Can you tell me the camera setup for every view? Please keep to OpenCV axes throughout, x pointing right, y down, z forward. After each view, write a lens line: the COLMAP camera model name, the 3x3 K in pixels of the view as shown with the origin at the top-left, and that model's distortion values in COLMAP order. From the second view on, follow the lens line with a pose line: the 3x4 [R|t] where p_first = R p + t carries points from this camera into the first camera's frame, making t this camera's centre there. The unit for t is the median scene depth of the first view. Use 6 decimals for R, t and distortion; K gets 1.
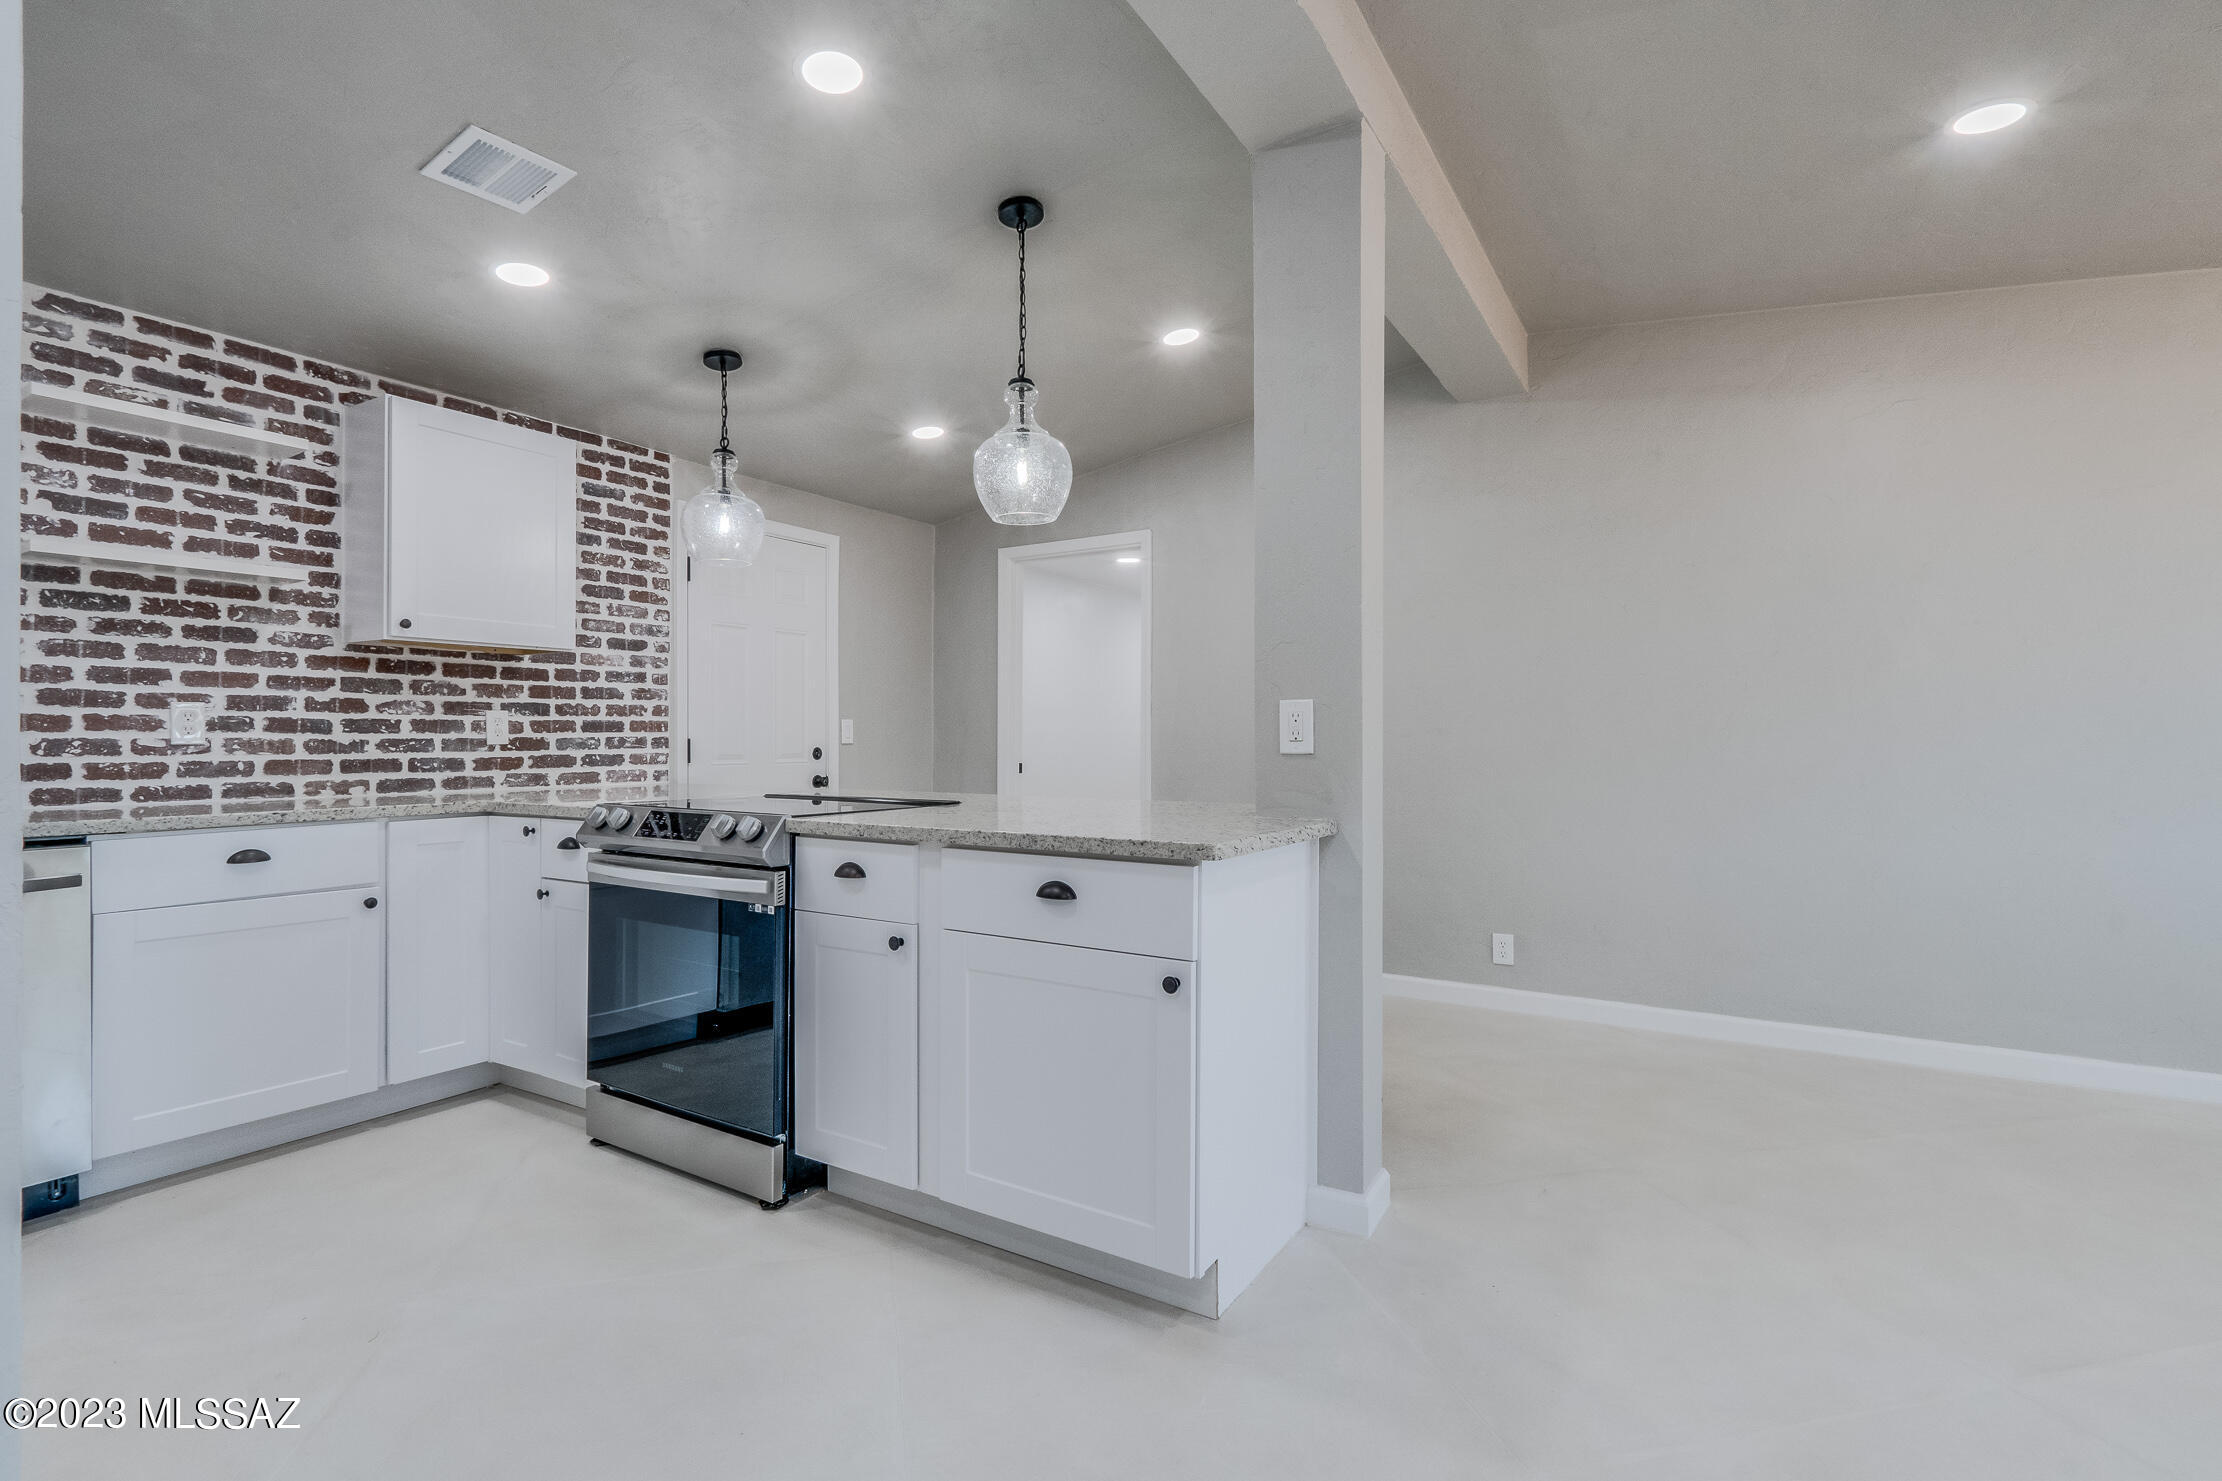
lens RADIAL K [[1020.5, 0, 1094.4], [0, 1020.5, 737.1], [0, 0, 1]] dist [-0.003038, -0.001115]
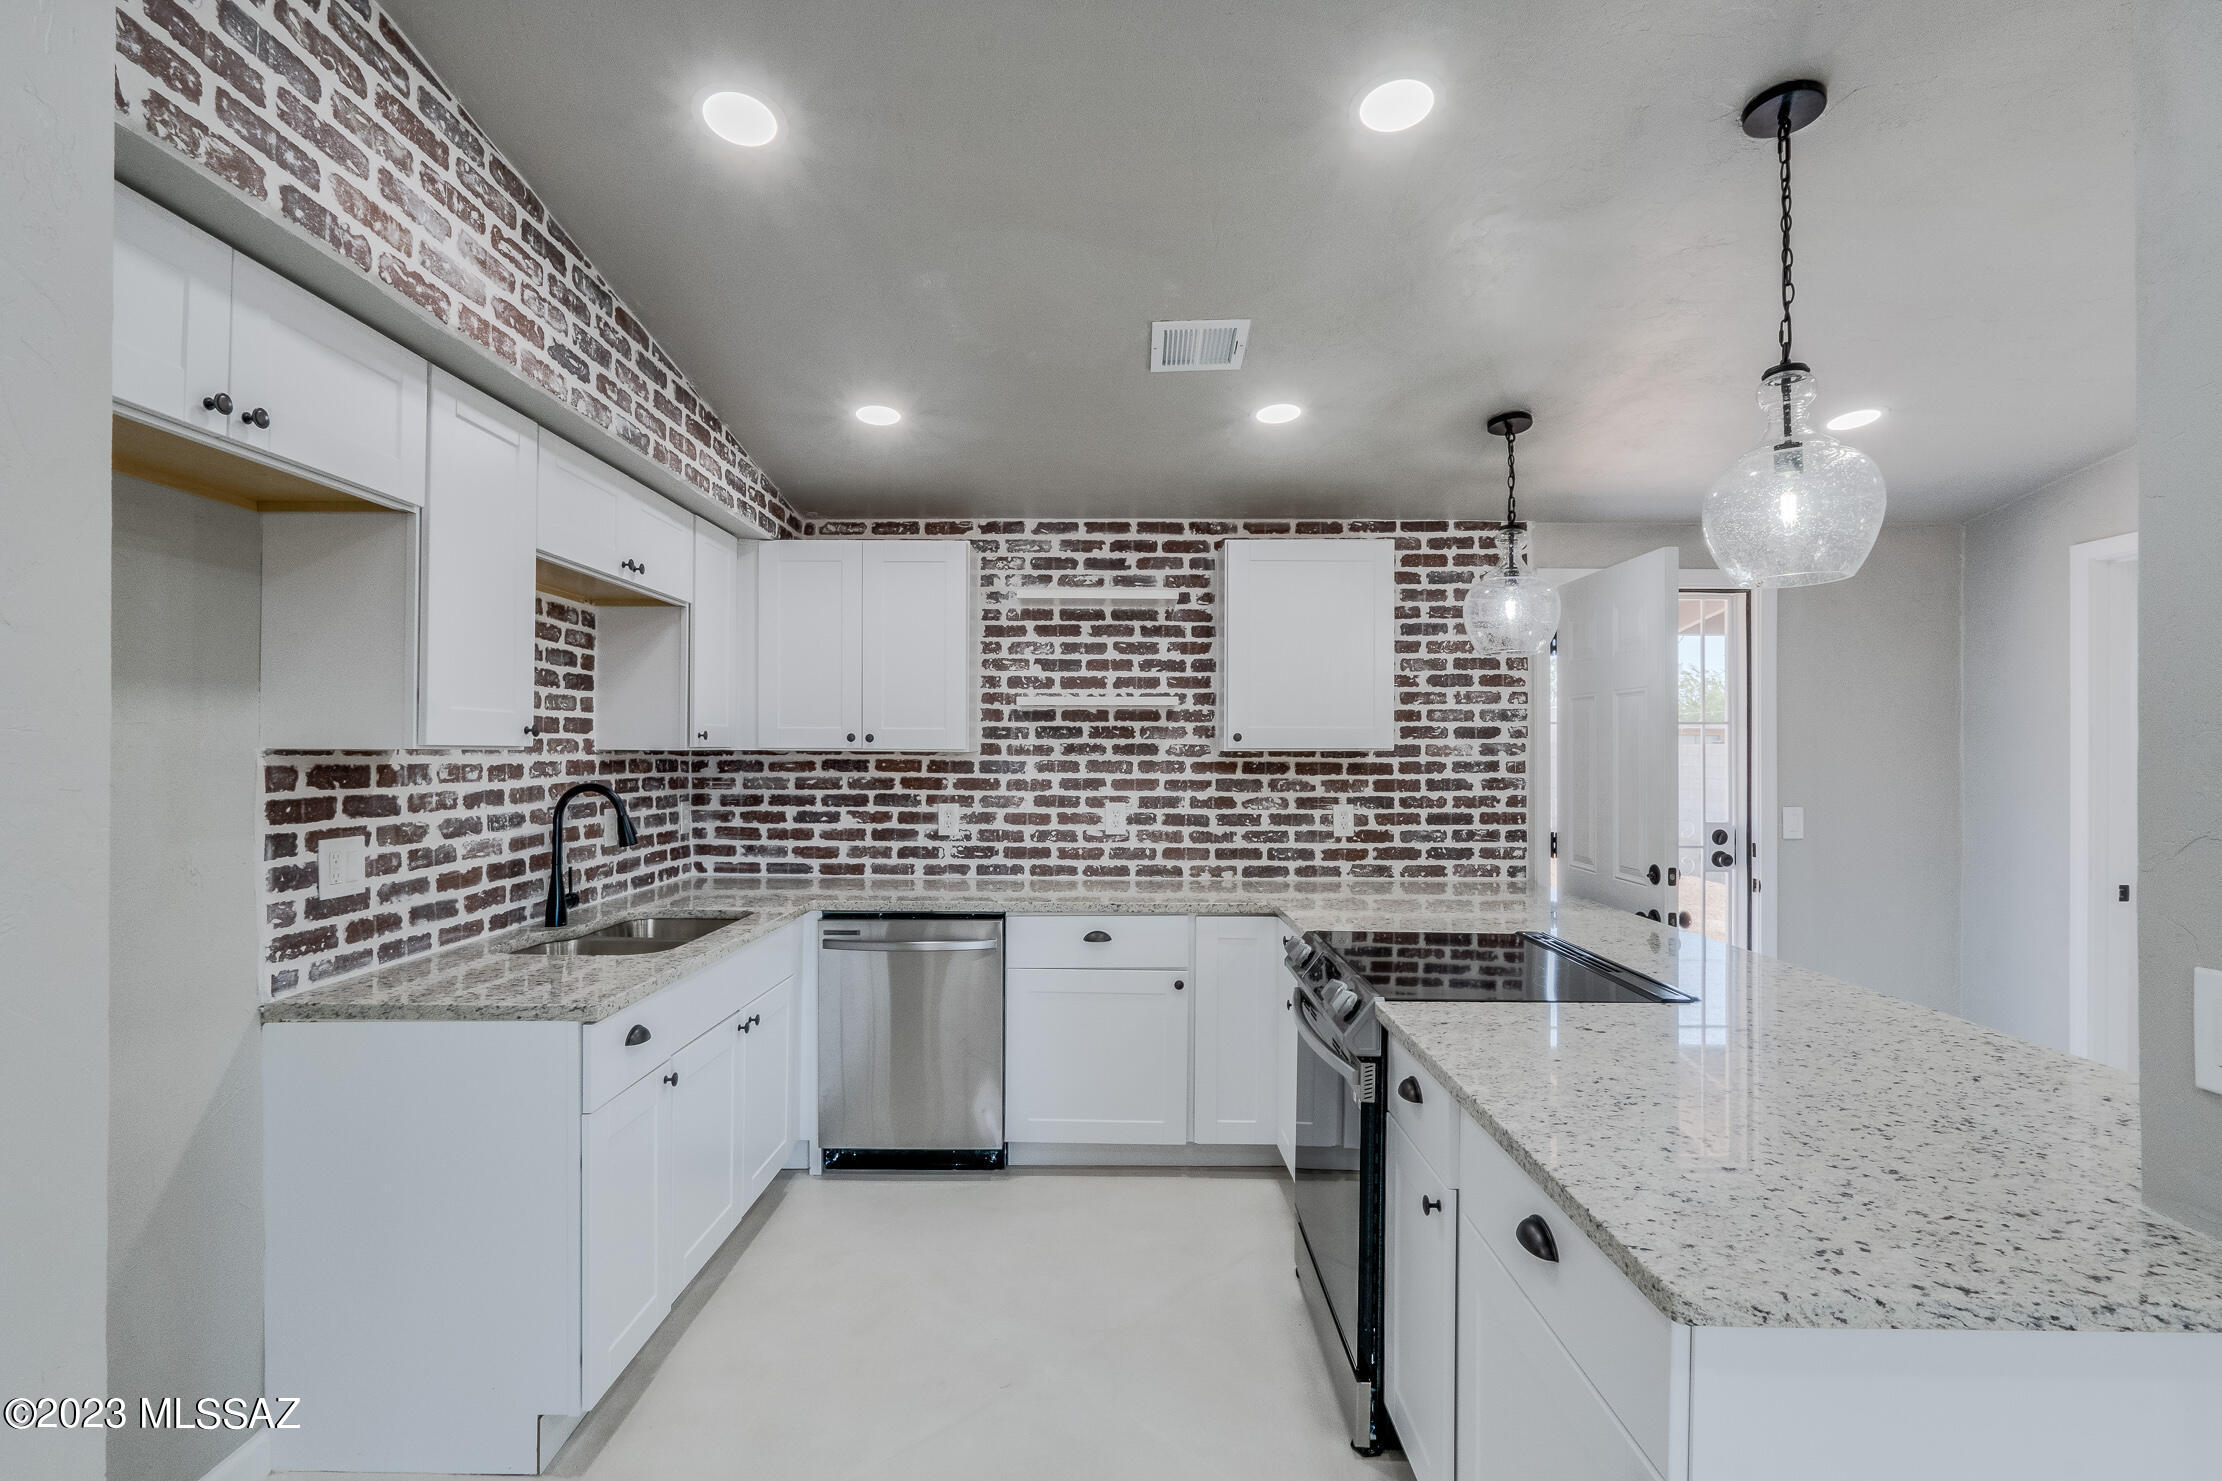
lens RADIAL K [[1039.4, 0, 1103.8], [0, 1039.4, 744.5], [0, 0, 1]] dist [-0.011958, 0.001795]
pose [[0.531651, -0.003574, -0.846956, 0.225459], [-0.003162, 0.999976, -0.006204, -0.092400], [0.846957, 0.005976, 0.531627, 0.242228]]
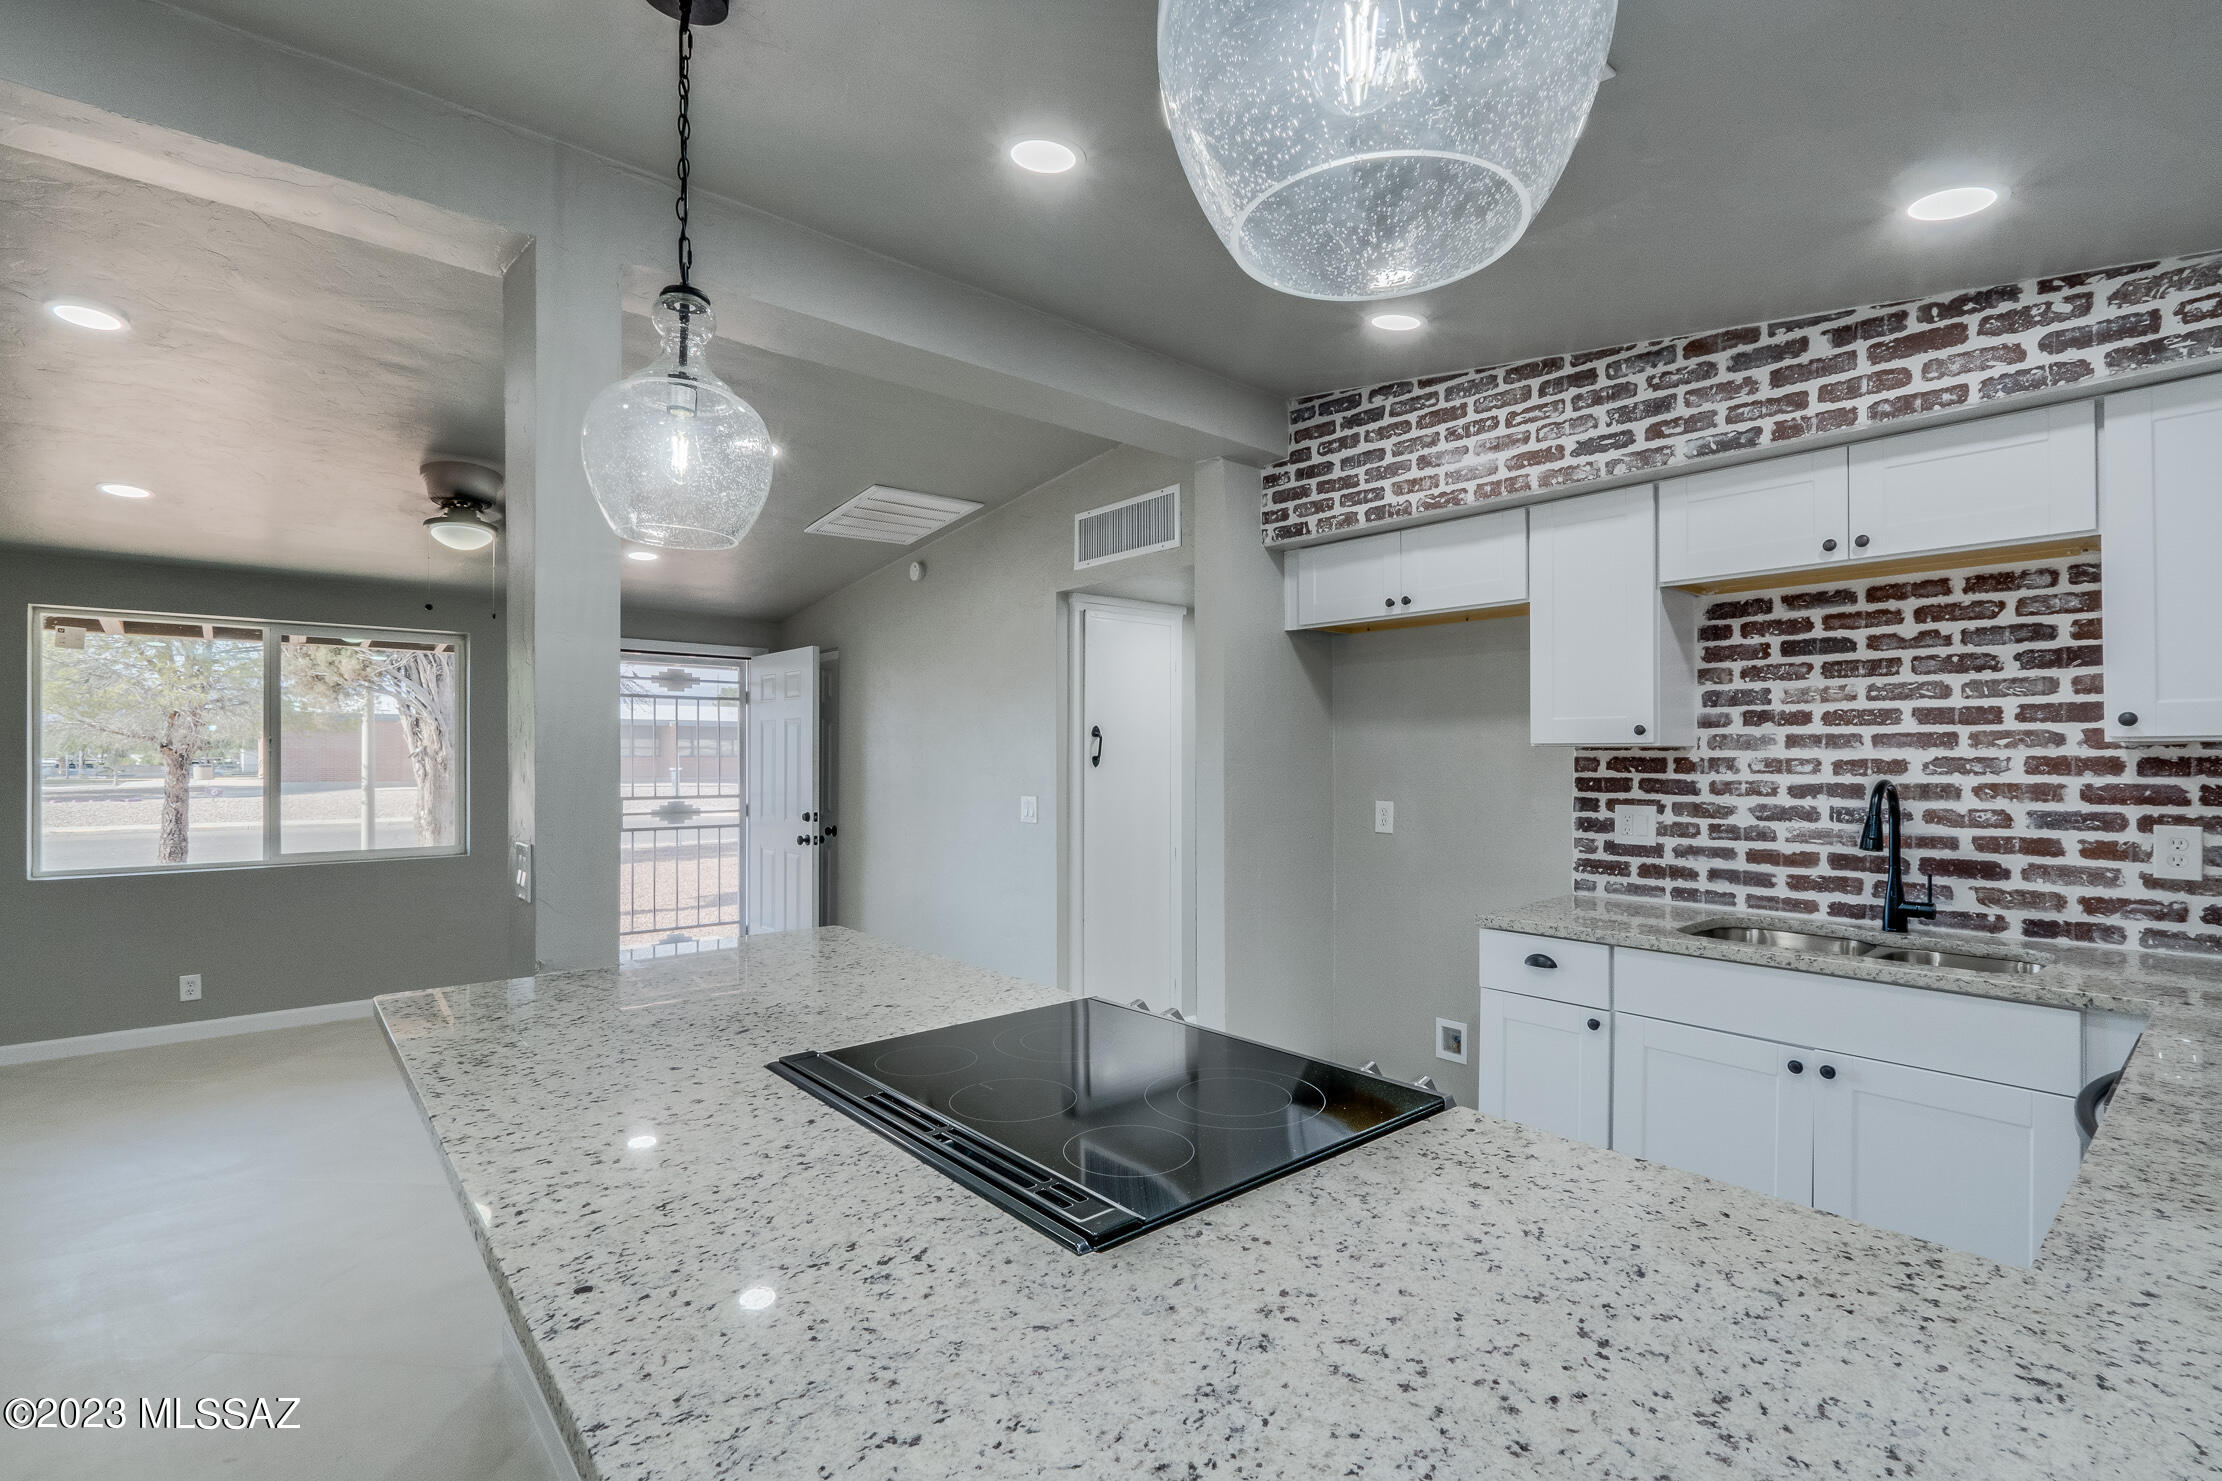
lens RADIAL K [[1039.0, 0, 1111.1], [0, 1039.0, 754.2], [0, 0, 1]] dist [-0.002942, -0.000289]
pose [[-0.956179, 0.001940, 0.292776, -0.404083], [0.001430, 0.999997, -0.001954, -0.083279], [-0.292779, -0.001450, -0.956179, 1.281262]]
